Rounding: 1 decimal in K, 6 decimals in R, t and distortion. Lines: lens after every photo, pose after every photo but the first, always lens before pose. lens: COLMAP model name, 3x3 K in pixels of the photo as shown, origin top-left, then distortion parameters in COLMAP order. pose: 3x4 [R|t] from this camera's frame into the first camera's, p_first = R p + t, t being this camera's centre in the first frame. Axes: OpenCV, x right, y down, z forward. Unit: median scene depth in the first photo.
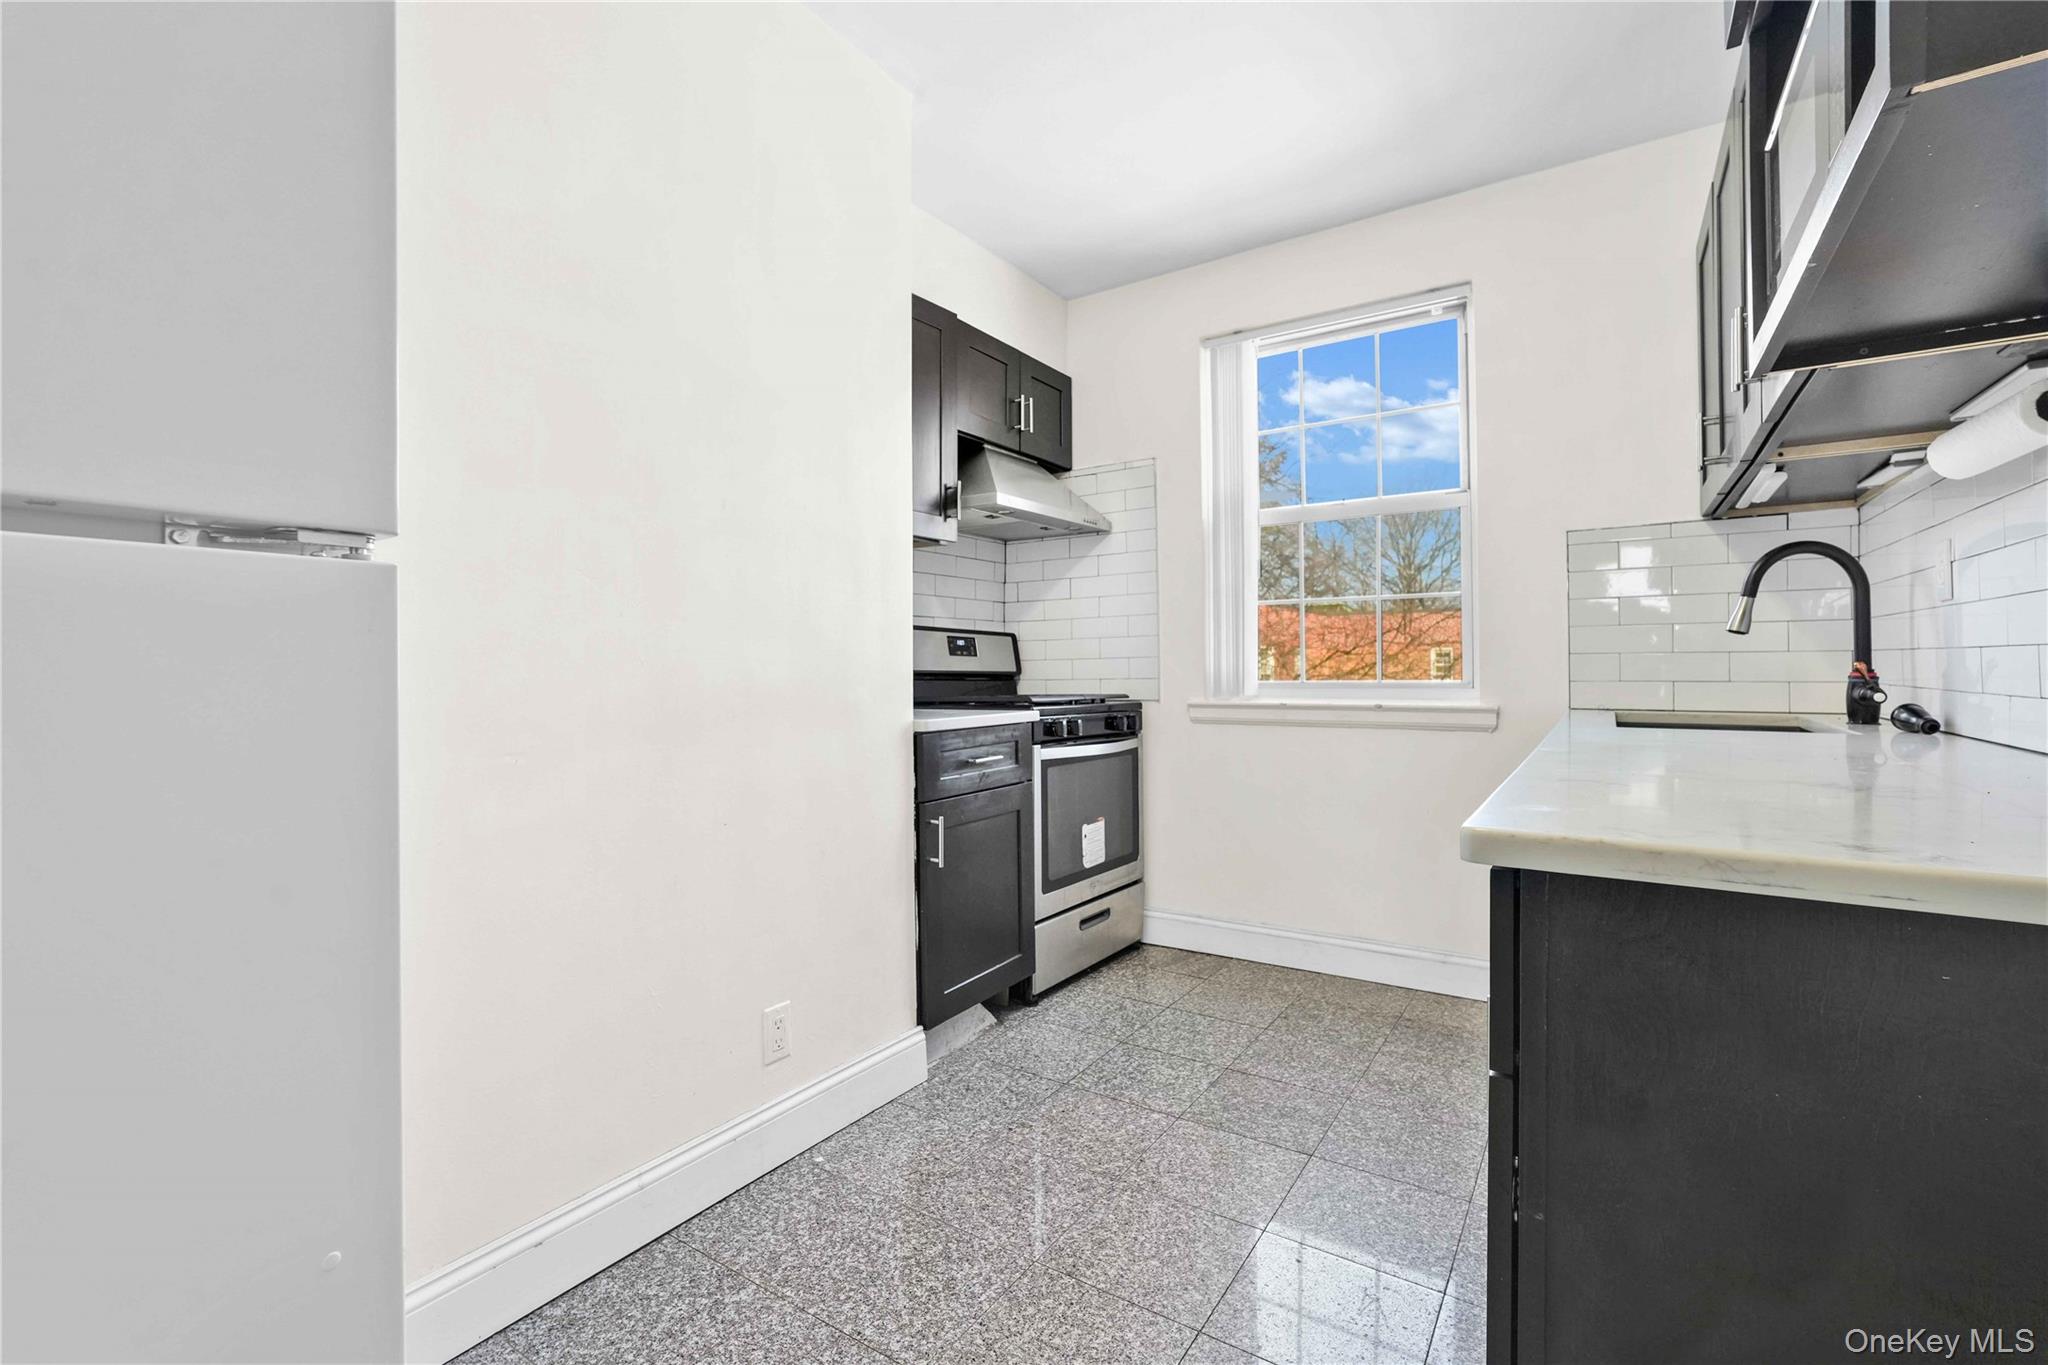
lens RADIAL K [[912.4, 0, 1016.9], [0, 912.4, 672.0], [0, 0, 1]] dist [-0.013476, 0.003317]
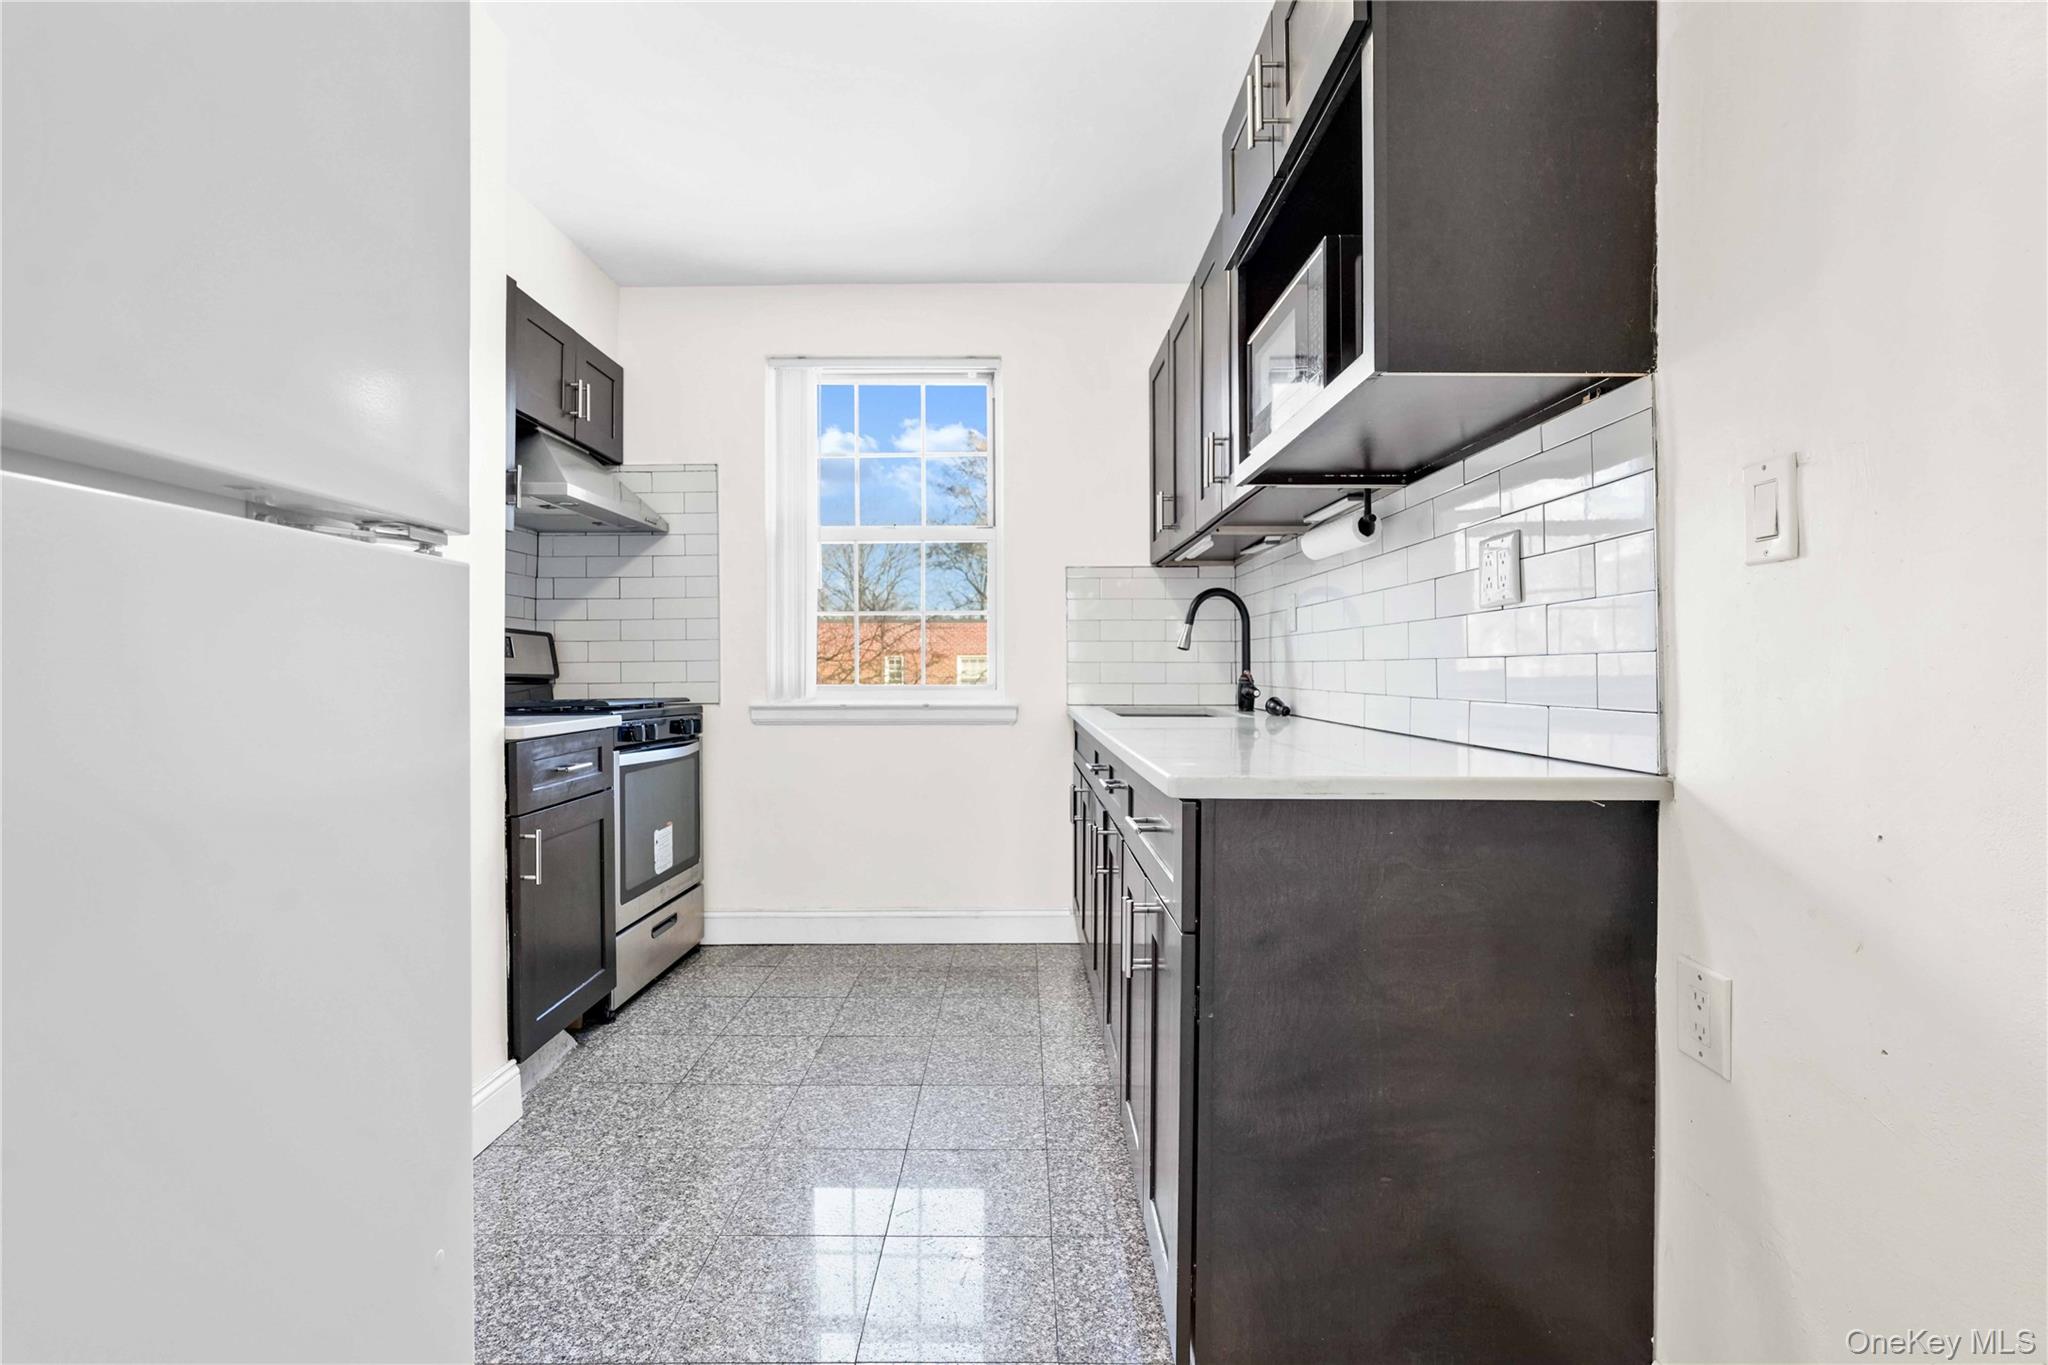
lens RADIAL K [[912.4, 0, 1028.1], [0, 912.4, 679.2], [0, 0, 1]] dist [-0.013476, 0.003317]
pose [[0.826424, 0.001428, 0.563046, -0.171026], [-0.002955, 0.999994, 0.001800, 0.001593], [-0.563040, -0.003151, 0.826424, -0.041317]]
